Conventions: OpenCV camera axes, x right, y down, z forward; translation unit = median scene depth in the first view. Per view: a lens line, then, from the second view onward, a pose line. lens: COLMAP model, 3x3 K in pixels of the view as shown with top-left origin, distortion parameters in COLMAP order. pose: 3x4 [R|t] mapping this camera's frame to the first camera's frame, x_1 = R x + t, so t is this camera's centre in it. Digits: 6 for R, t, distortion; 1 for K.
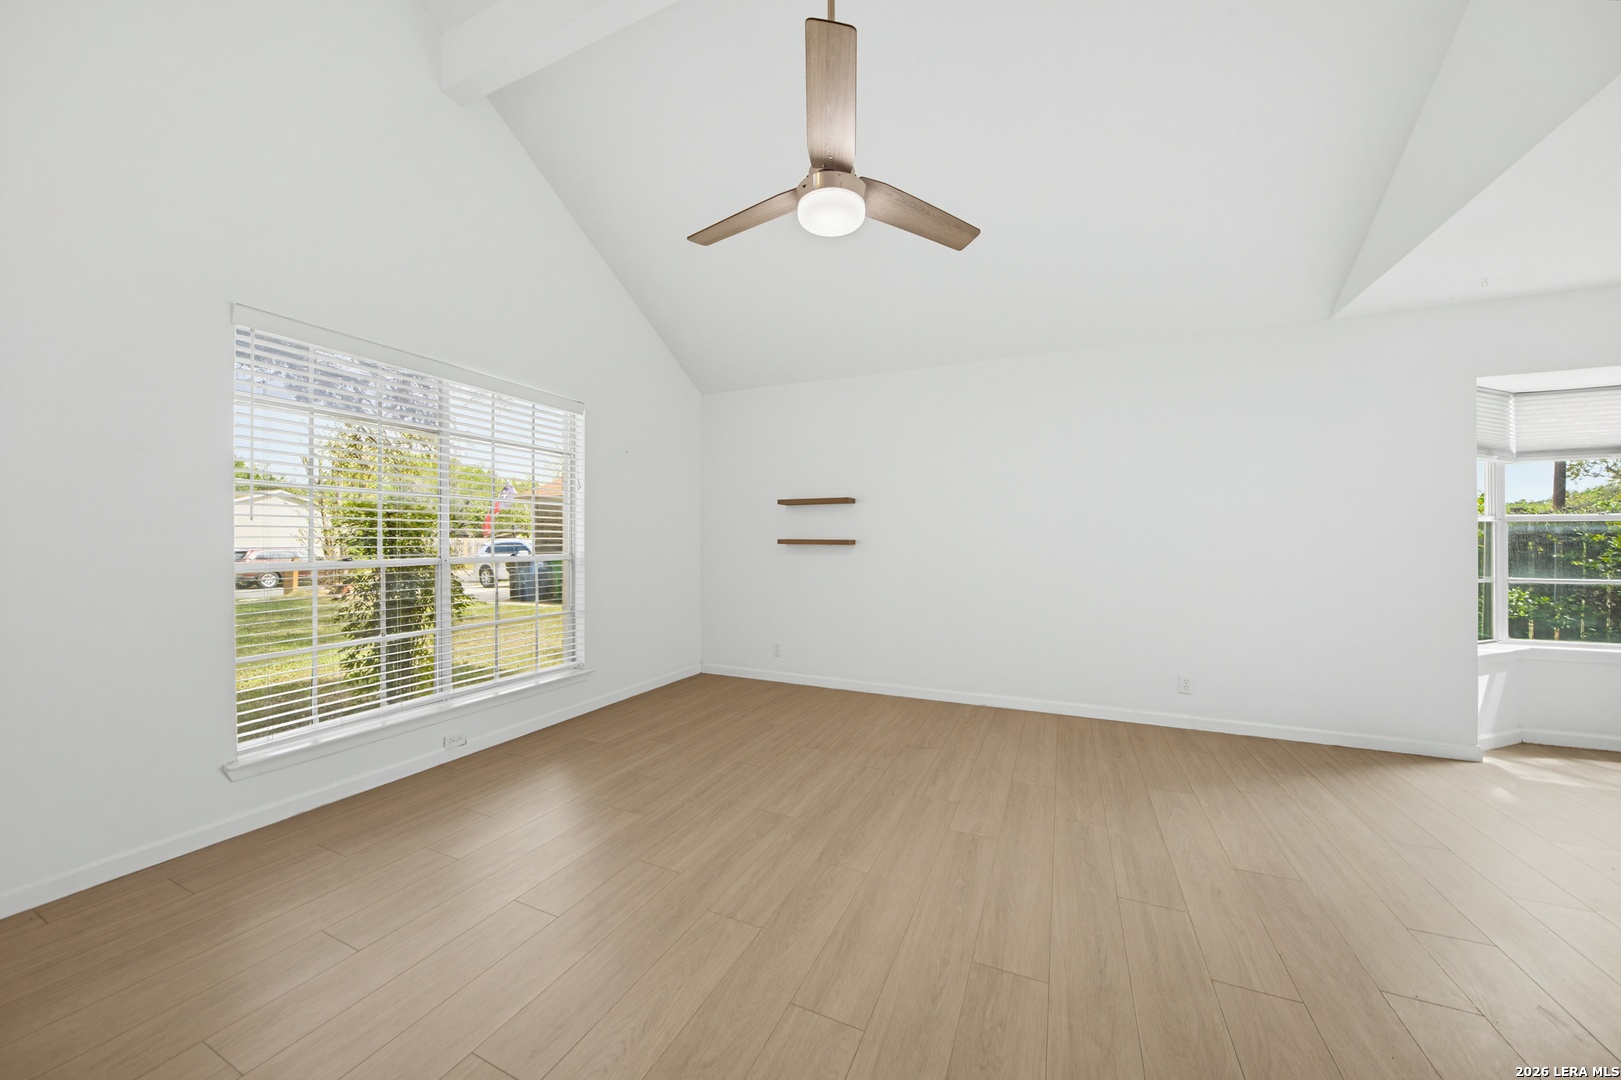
lens RADIAL K [[565.6, 0, 806.8], [0, 565.6, 543.0], [0, 0, 1]] dist [-0.008514, 0.000173]
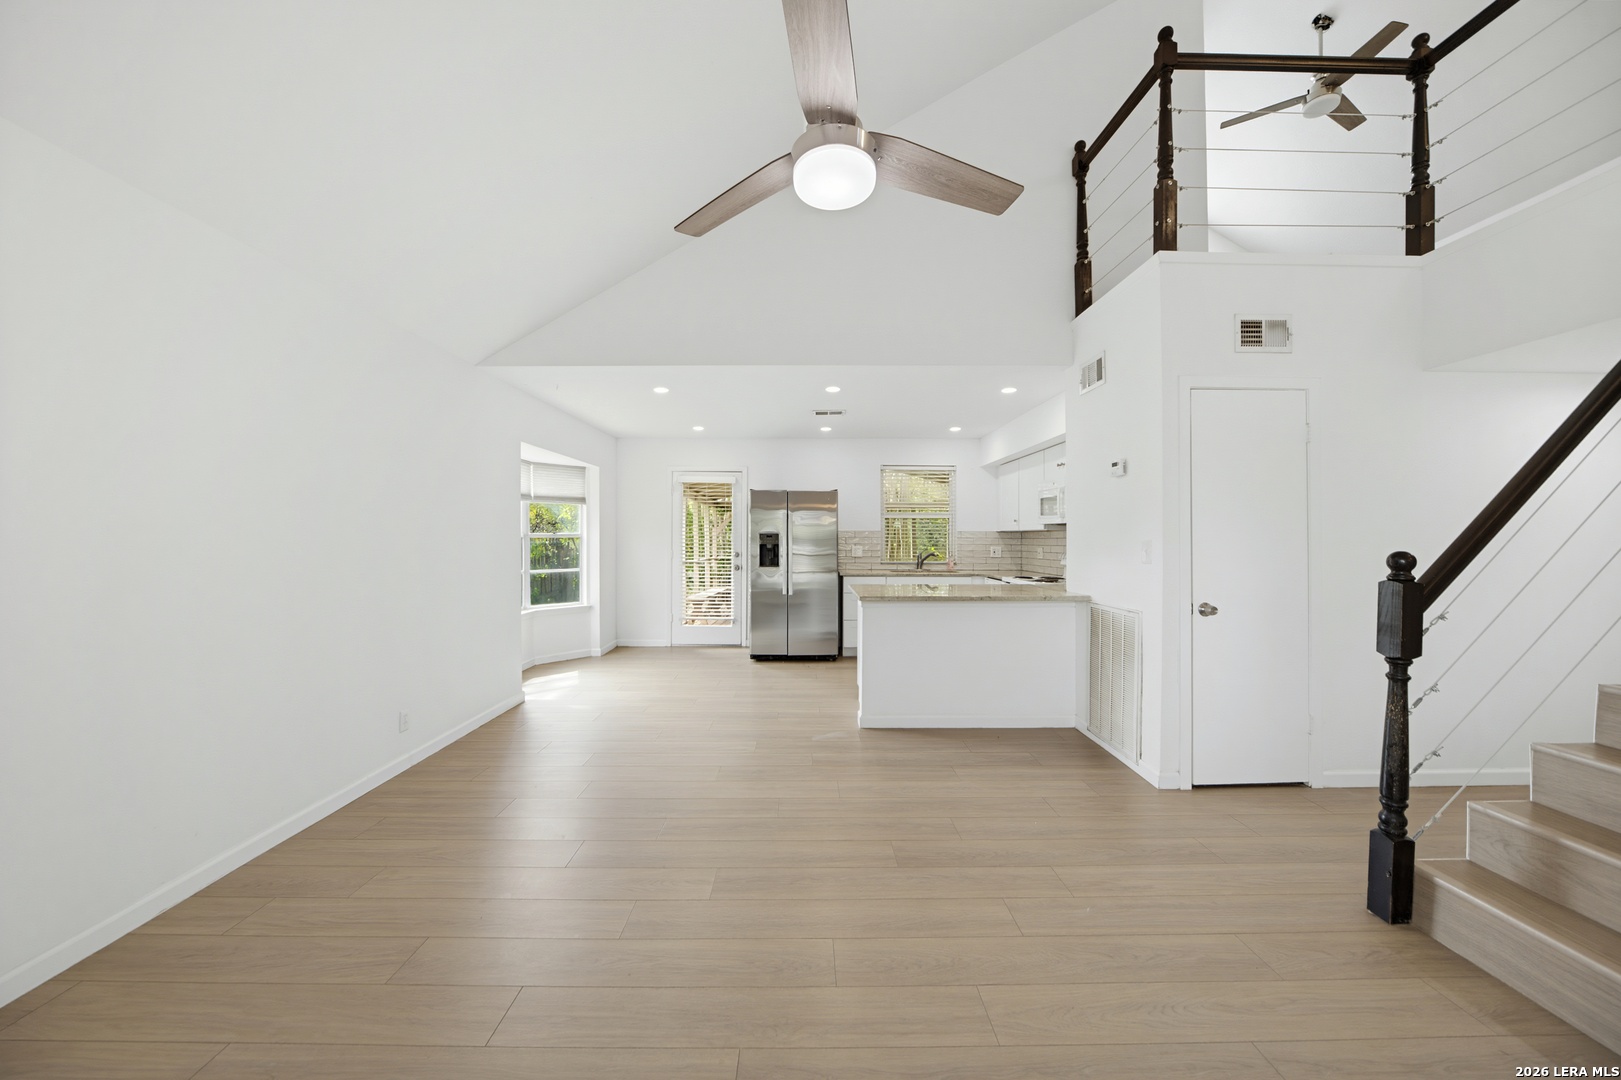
lens RADIAL K [[565.6, 0, 806.8], [0, 565.6, 543.0], [0, 0, 1]] dist [-0.008514, 0.000173]
pose [[-0.418094, -0.012200, 0.908322, -0.600557], [-0.002470, 0.999921, 0.012293, -0.061436], [-0.908400, 0.002896, -0.418091, 1.214300]]
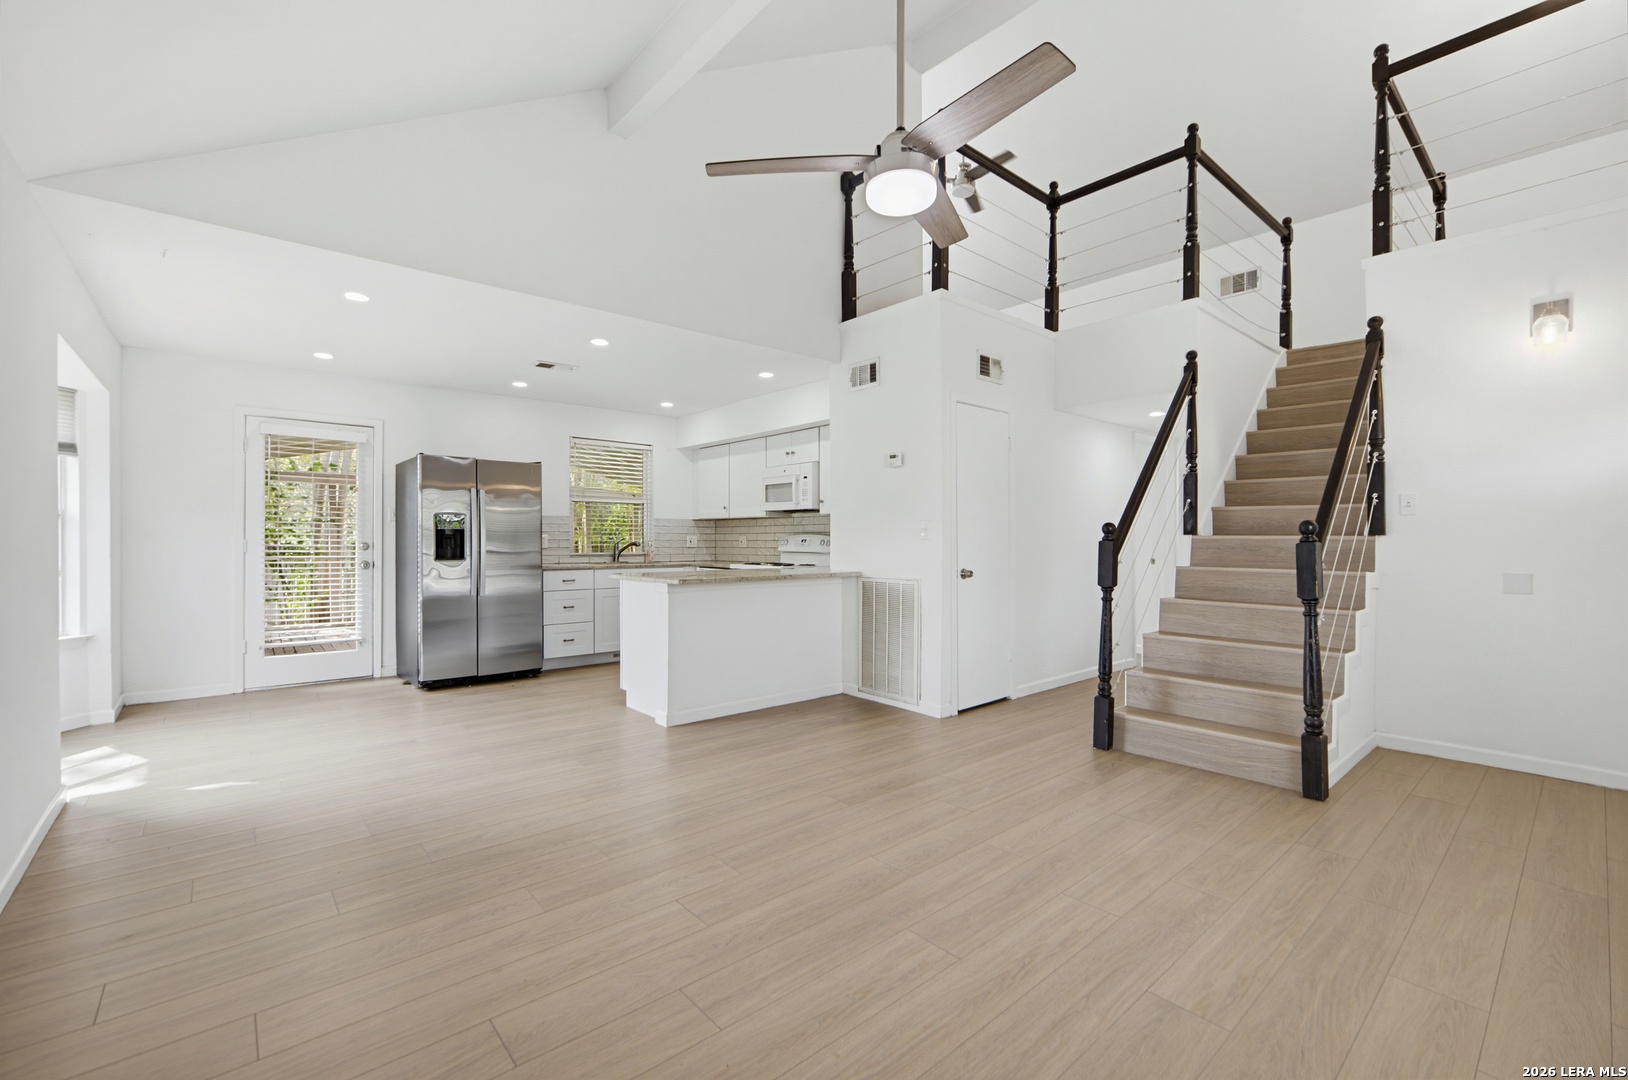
lens RADIAL K [[692.5, 0, 808.6], [0, 692.5, 547.9], [0, 0, 1]] dist [-0.001652, -0.000155]
pose [[-0.906249, -0.010148, 0.422623, -0.275736], [-0.004524, 0.999887, 0.014309, -0.001522], [-0.422721, 0.011055, -0.906192, 1.881254]]
